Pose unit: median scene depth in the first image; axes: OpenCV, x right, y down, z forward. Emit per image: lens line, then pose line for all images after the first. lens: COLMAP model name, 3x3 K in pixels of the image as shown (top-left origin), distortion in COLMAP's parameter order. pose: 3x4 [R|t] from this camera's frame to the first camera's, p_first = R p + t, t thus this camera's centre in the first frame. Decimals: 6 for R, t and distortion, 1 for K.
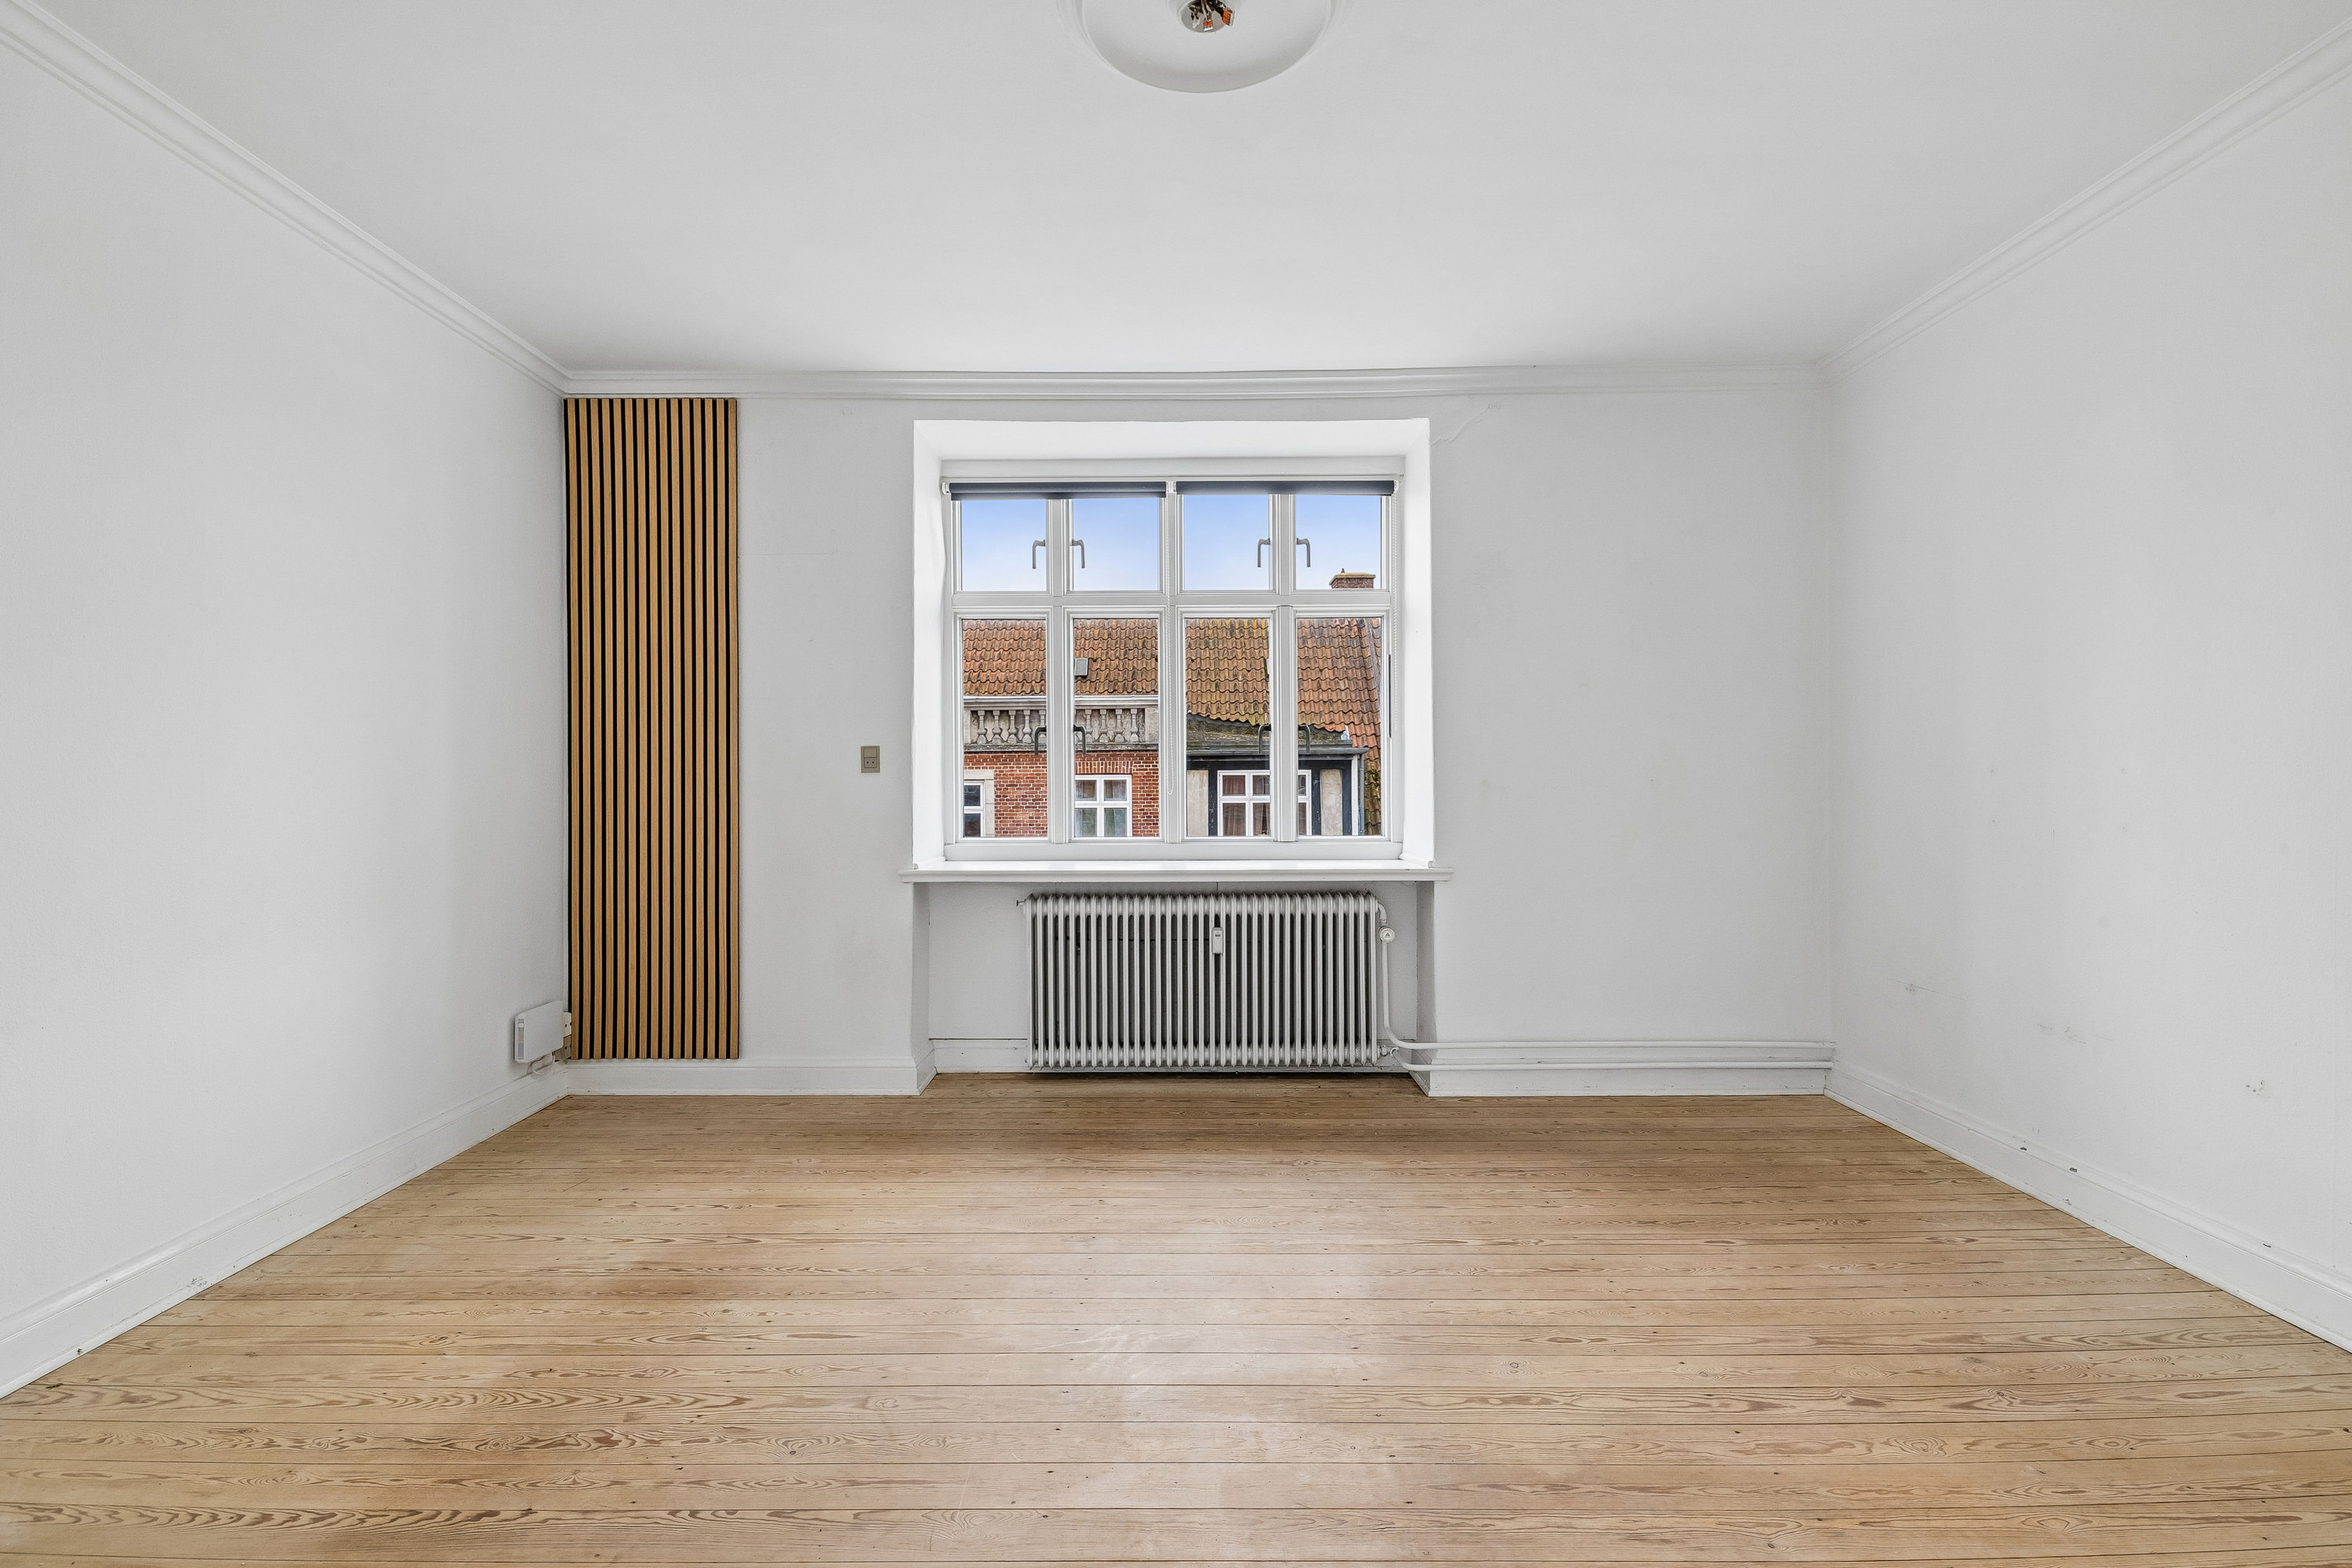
lens RADIAL K [[1098.3, 0, 1163.4], [0, 1098.3, 783.9], [0, 0, 1]] dist [0.032414, -0.019218]
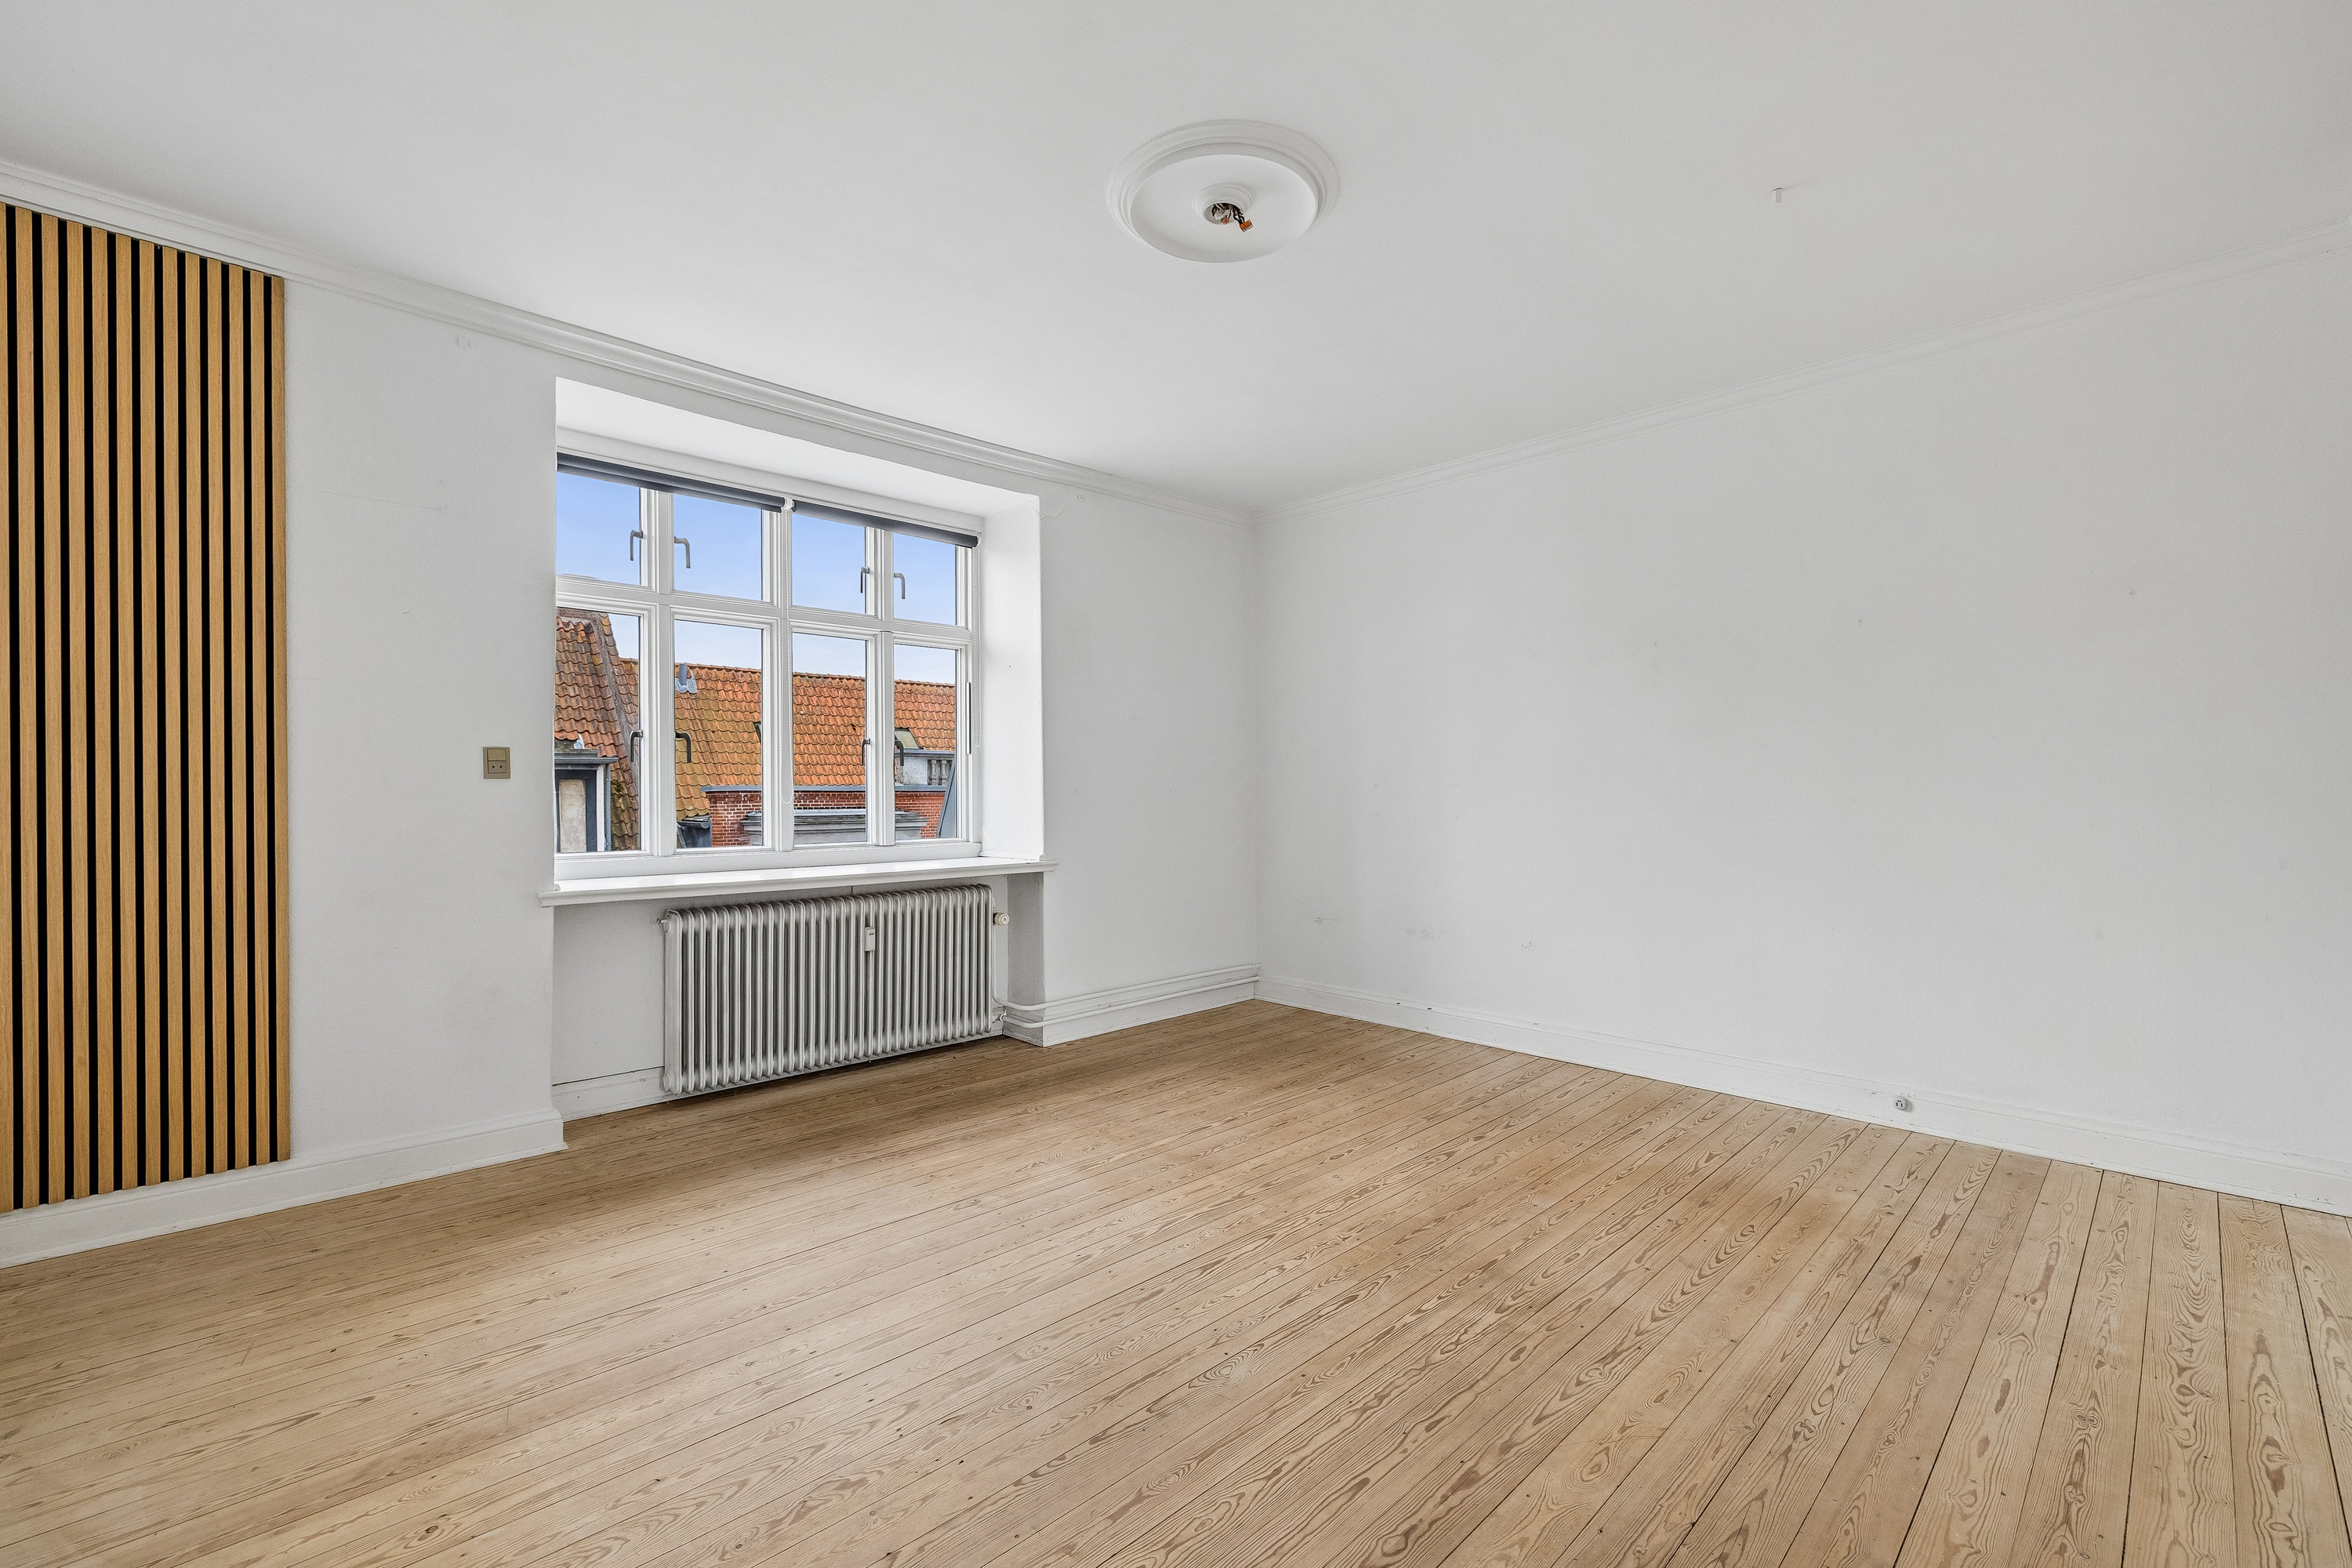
lens RADIAL K [[1009.0, 0, 1163.3], [0, 1009.0, 789.3], [0, 0, 1]] dist [0.001809, 0.000154]
pose [[0.717779, 0.003638, 0.696261, -0.443667], [0.000691, 0.999982, -0.005937, 0.002400], [-0.696270, 0.004742, 0.717764, 0.095445]]
